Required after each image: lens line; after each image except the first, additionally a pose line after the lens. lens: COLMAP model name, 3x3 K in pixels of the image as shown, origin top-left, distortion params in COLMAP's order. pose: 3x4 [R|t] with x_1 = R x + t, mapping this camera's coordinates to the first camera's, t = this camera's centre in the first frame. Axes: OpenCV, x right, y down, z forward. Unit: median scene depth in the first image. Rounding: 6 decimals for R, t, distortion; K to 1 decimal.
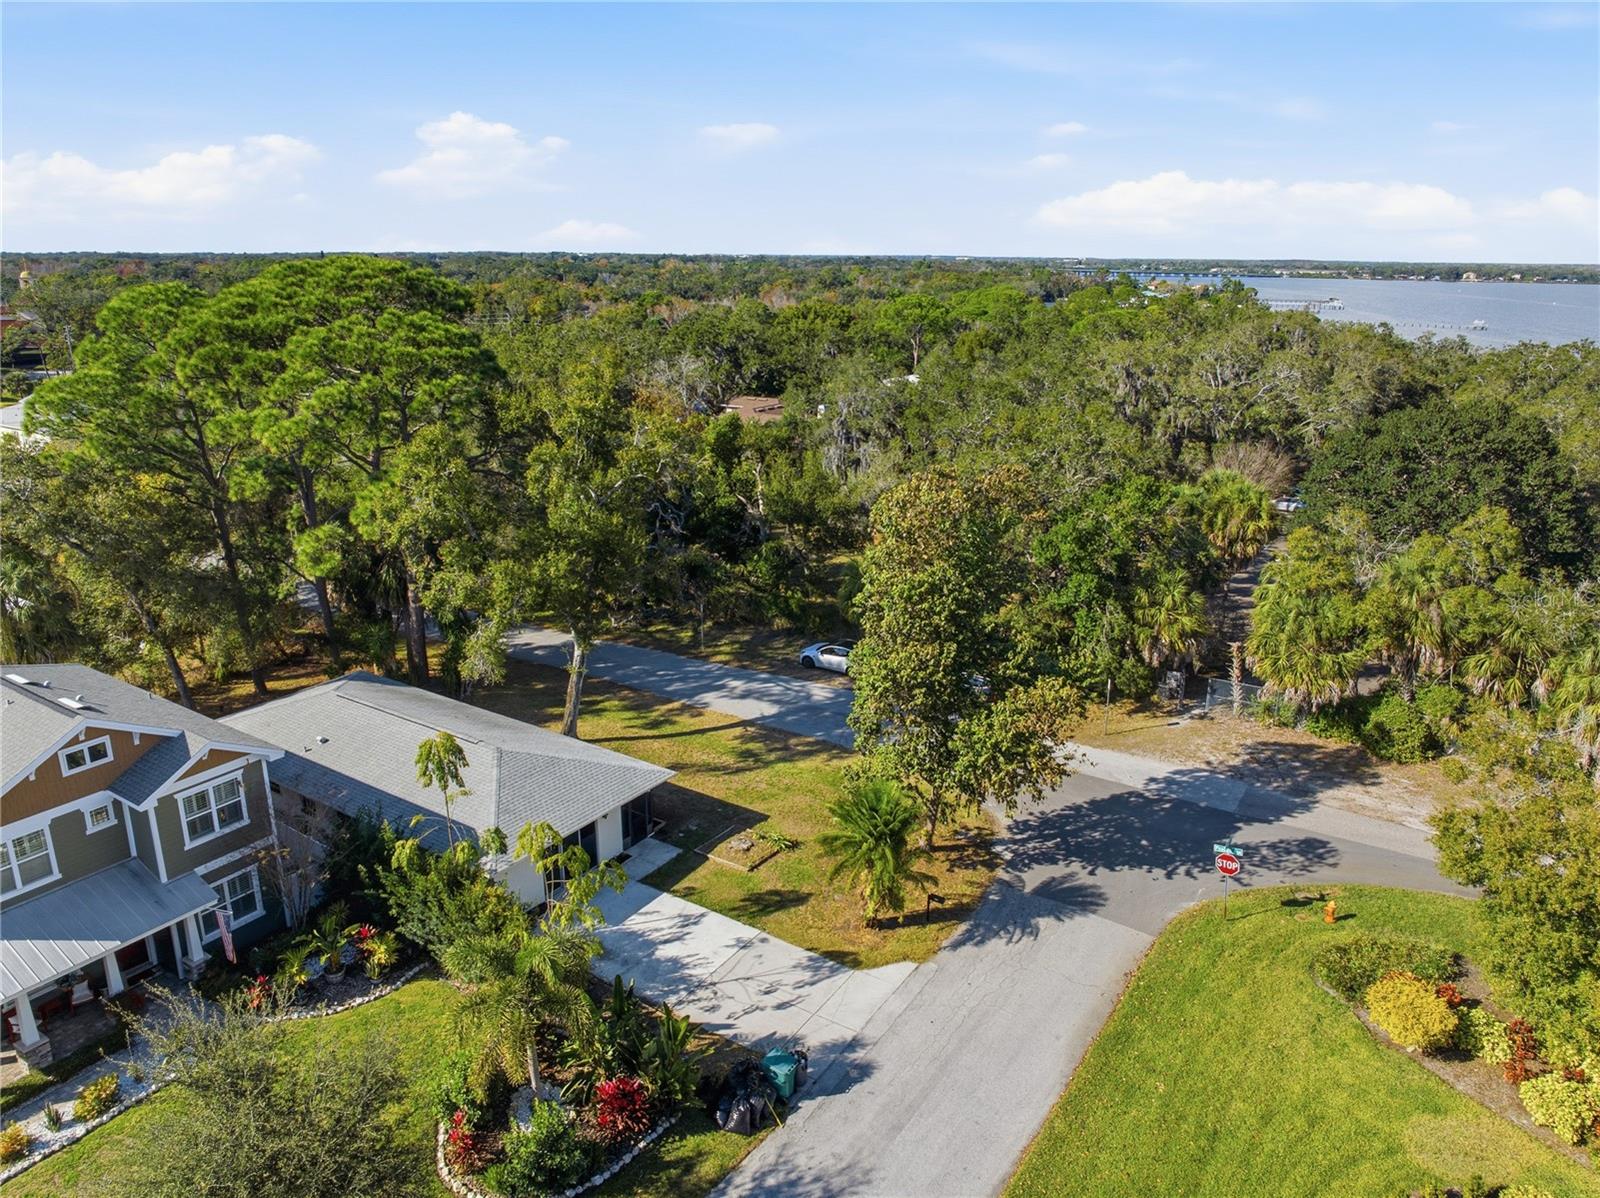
lens RADIAL K [[1127.0, 0, 804.7], [0, 1127.0, 628.1], [0, 0, 1]] dist [0.027868, 0.050009]
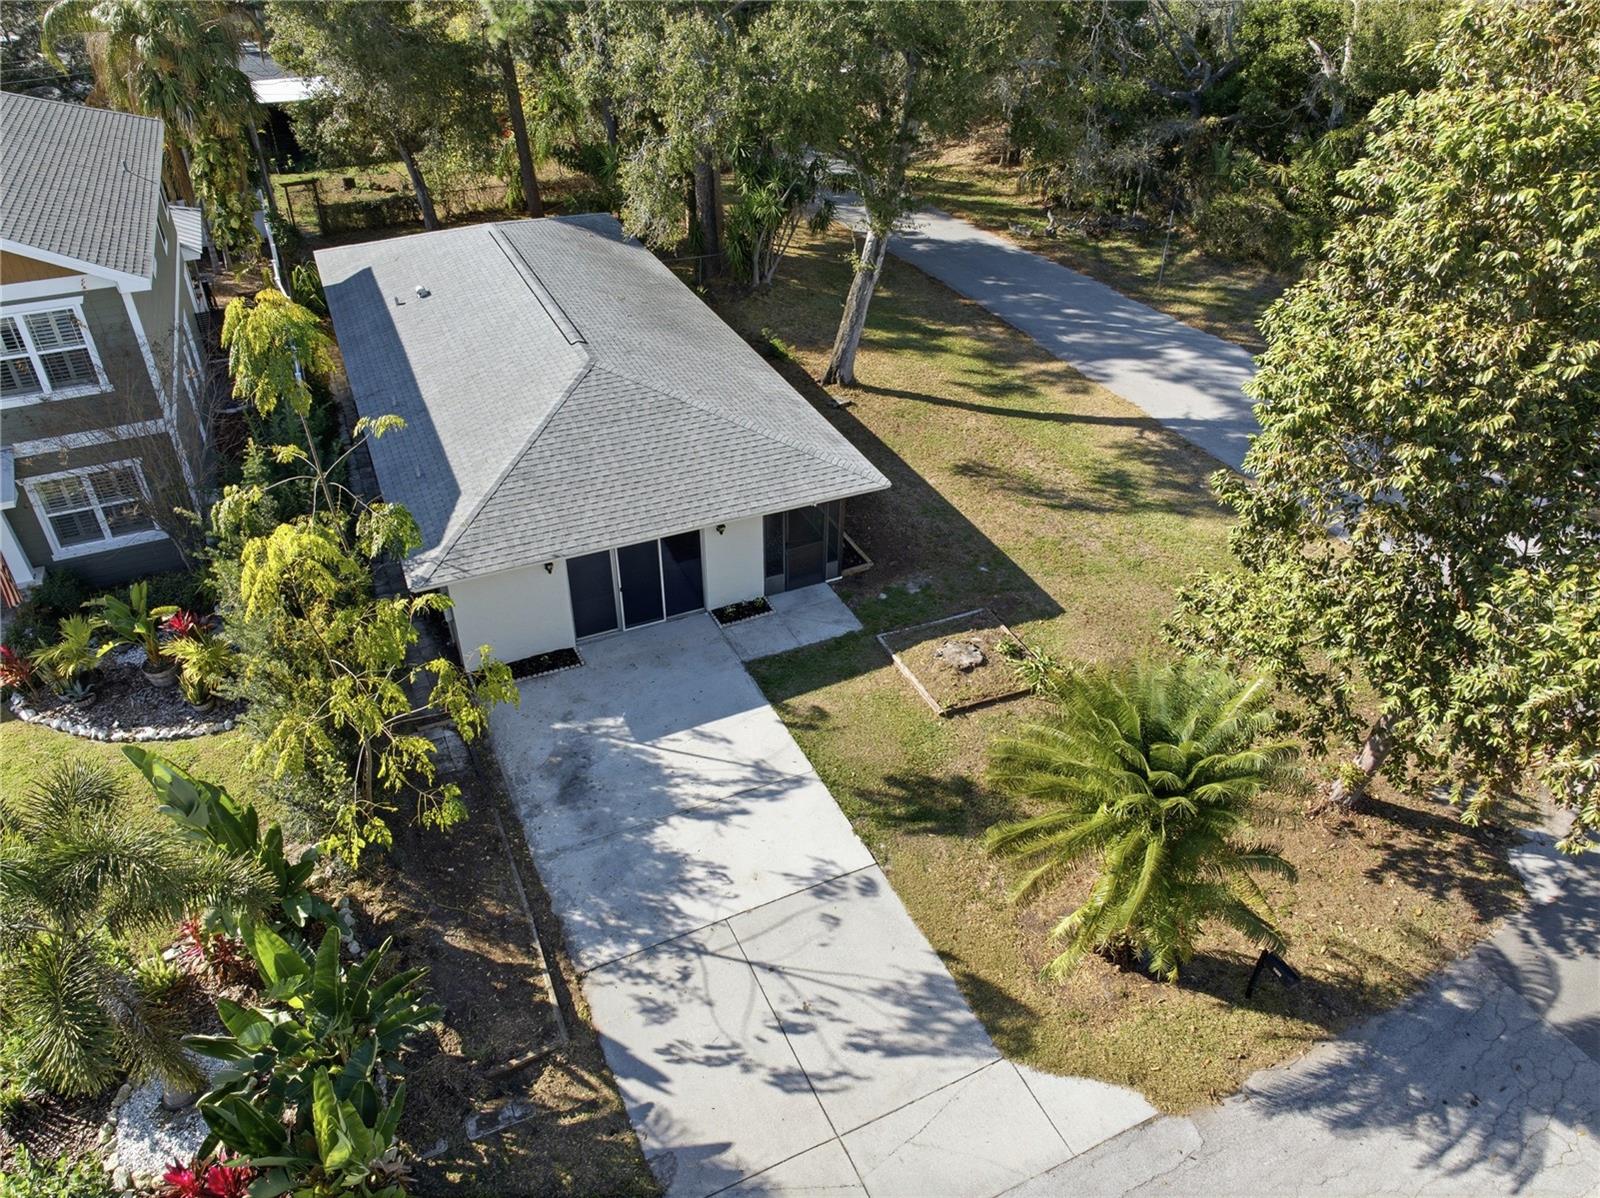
lens RADIAL K [[1137.8, 0, 806.7], [0, 1137.8, 605.3], [0, 0, 1]] dist [-0.060044, 0.053754]
pose [[0.849164, 0.306864, -0.429831, 0.095831], [-0.170535, 0.929597, 0.326752, 0.017307], [0.499838, -0.204165, 0.841712, 0.552830]]
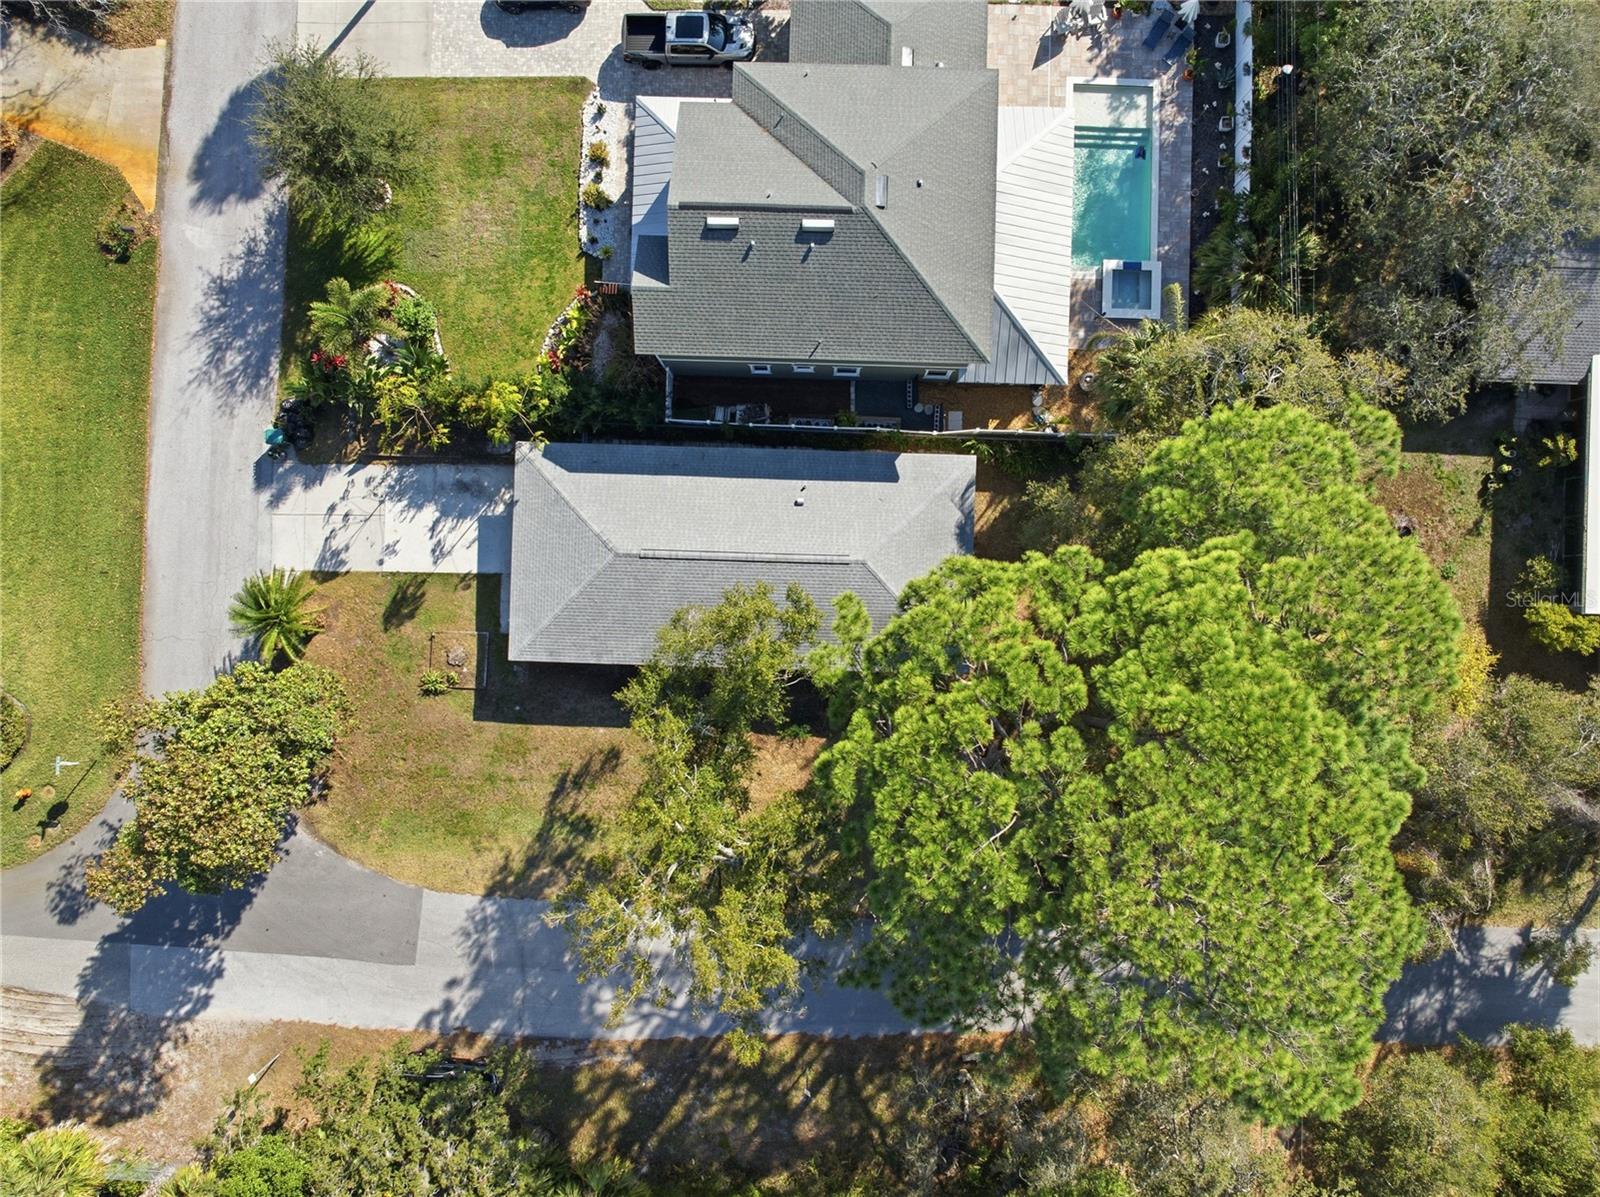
lens RADIAL K [[1137.8, 0, 806.7], [0, 1137.8, 604.8], [0, 0, 1]] dist [-0.060044, 0.053754]
pose [[-0.849562, 0.526912, 0.024652, -0.426899], [-0.135654, -0.263405, 0.955100, -0.984117], [0.509747, 0.808072, 0.295257, 0.805784]]
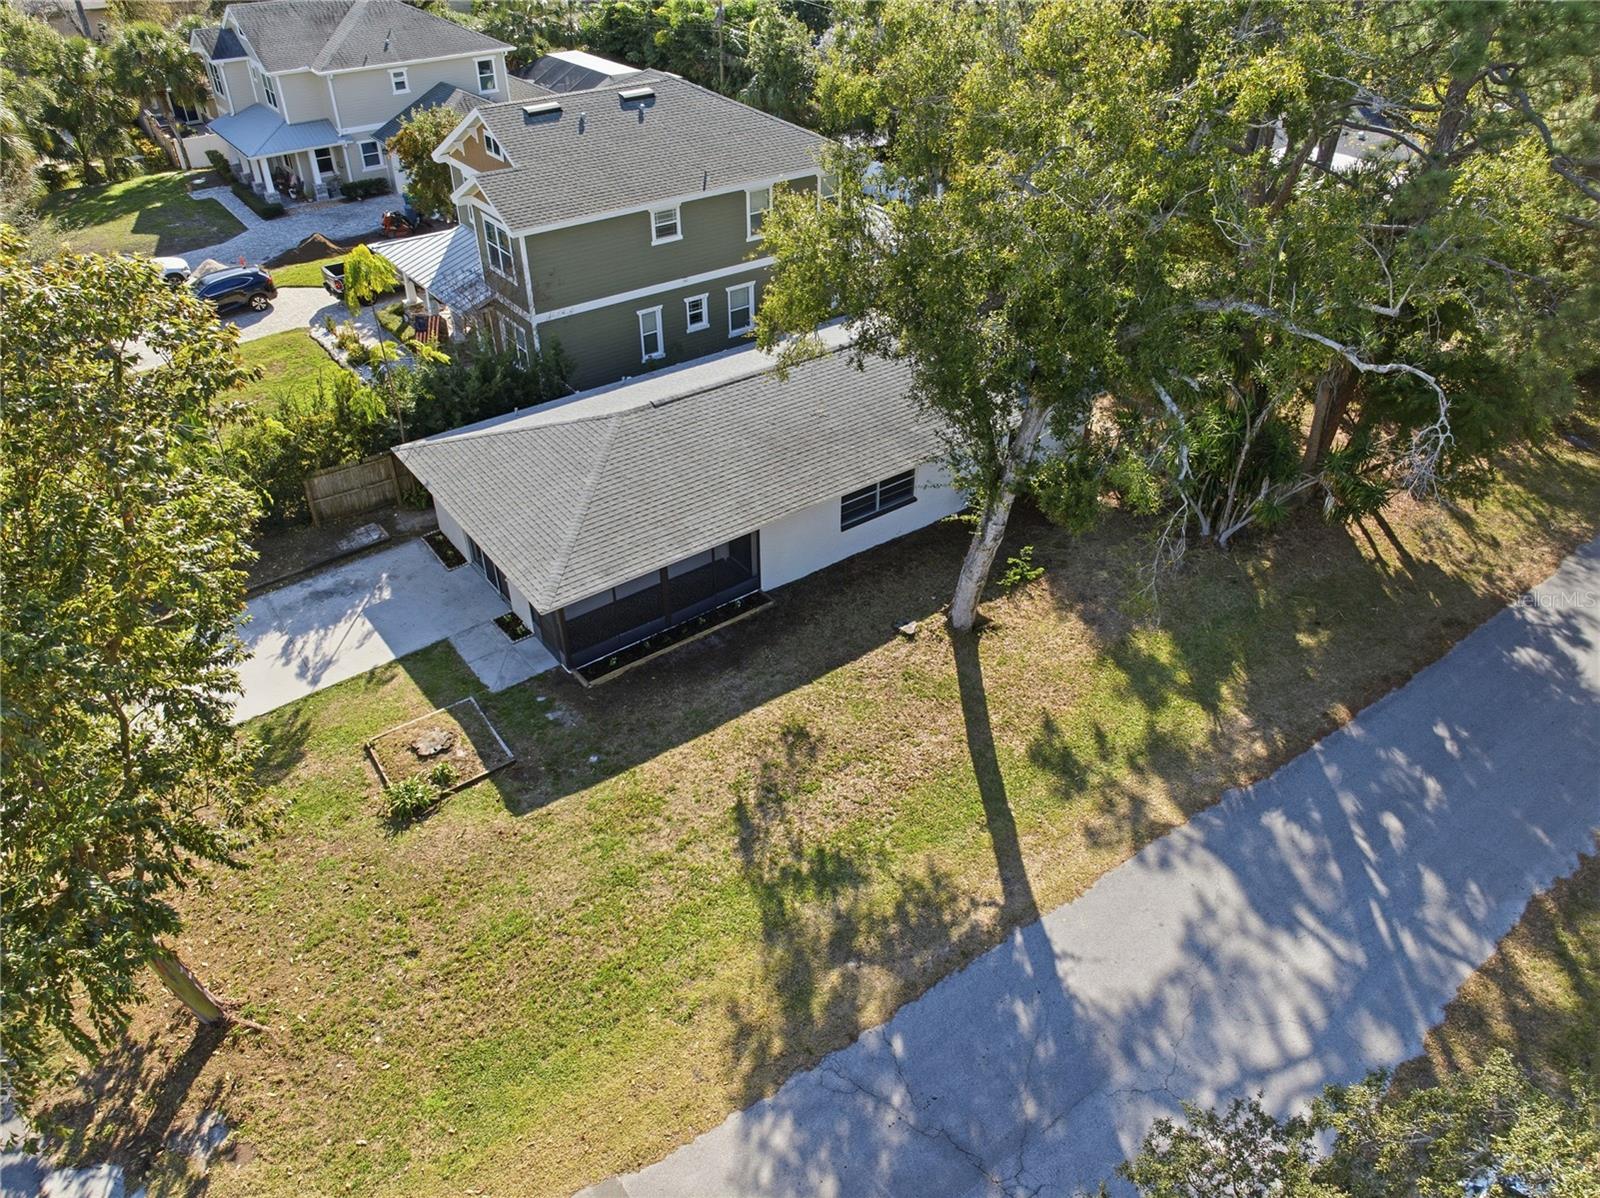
lens RADIAL K [[1137.8, 0, 806.7], [0, 1137.8, 605.3], [0, 0, 1]] dist [-0.060044, 0.053754]
pose [[-0.345179, 0.551769, -0.759212, 0.284695], [-0.297164, 0.703059, 0.646066, -0.298338], [0.890250, 0.448619, -0.078715, 1.207172]]
